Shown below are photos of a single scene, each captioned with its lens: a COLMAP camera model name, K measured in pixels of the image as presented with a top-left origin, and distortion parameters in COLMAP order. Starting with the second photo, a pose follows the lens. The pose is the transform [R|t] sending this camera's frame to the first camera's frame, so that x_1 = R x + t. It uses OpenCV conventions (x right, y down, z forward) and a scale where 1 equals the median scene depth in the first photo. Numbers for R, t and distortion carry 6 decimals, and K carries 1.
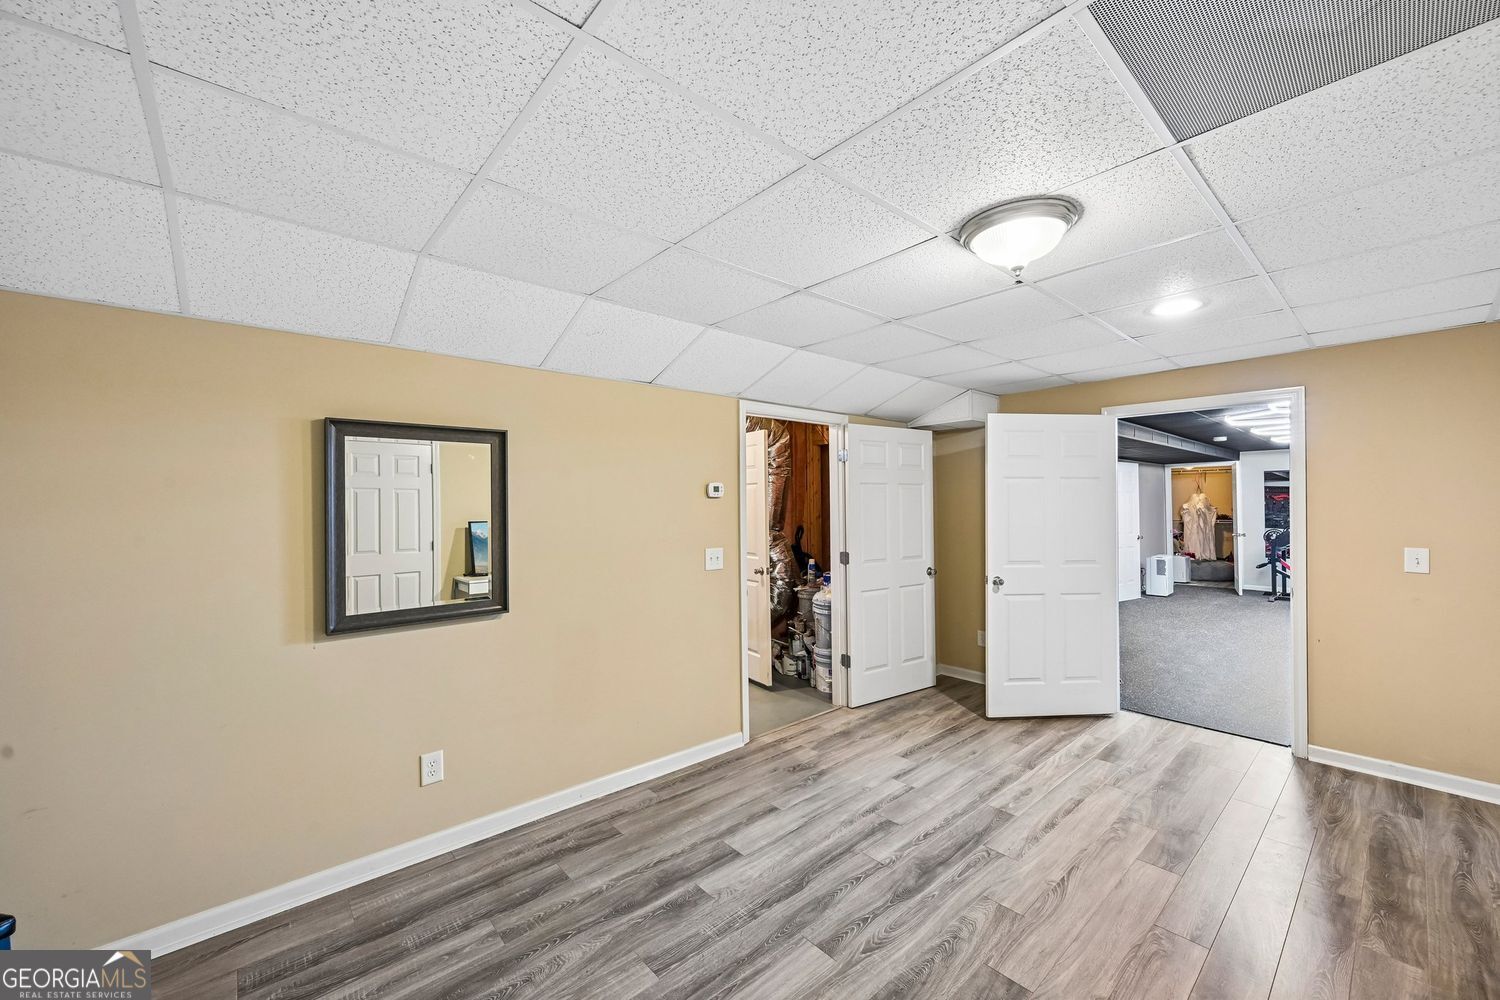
lens RADIAL K [[587.4, 0, 752.1], [0, 587.4, 500.4], [0, 0, 1]] dist [-0.002523, 0.001084]
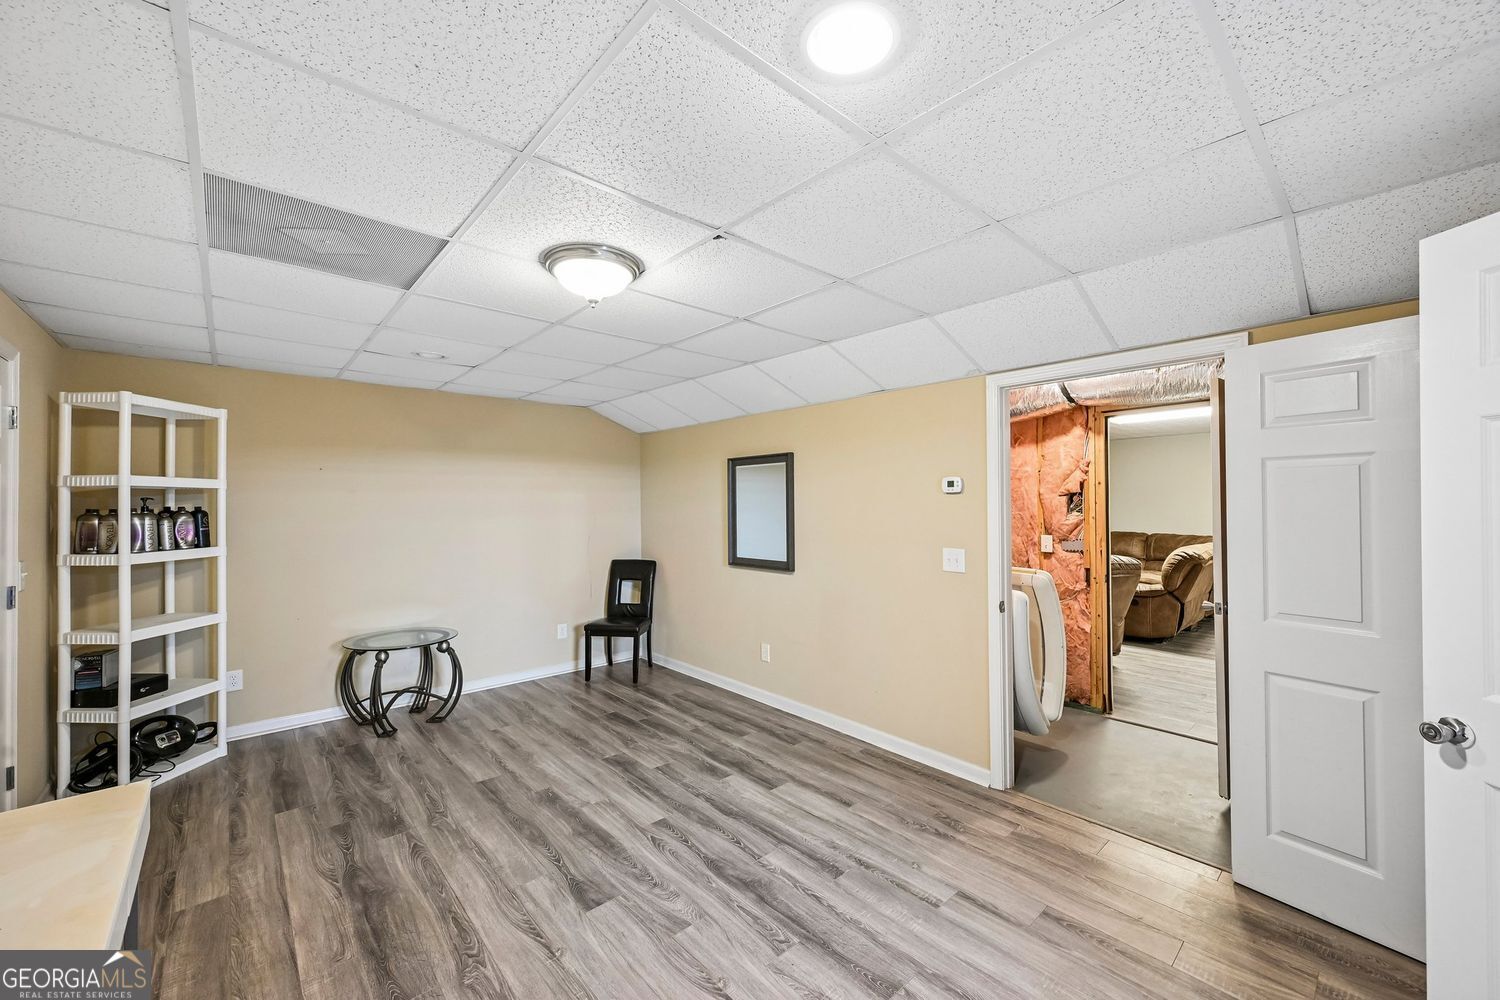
lens RADIAL K [[587.4, 0, 752.1], [0, 587.4, 500.7], [0, 0, 1]] dist [-0.002523, 0.001084]
pose [[0.005151, 0.003301, -0.999981, 1.151259], [0.012642, 0.999914, 0.003366, -0.000107], [0.999907, -0.012659, 0.005108, 0.926127]]
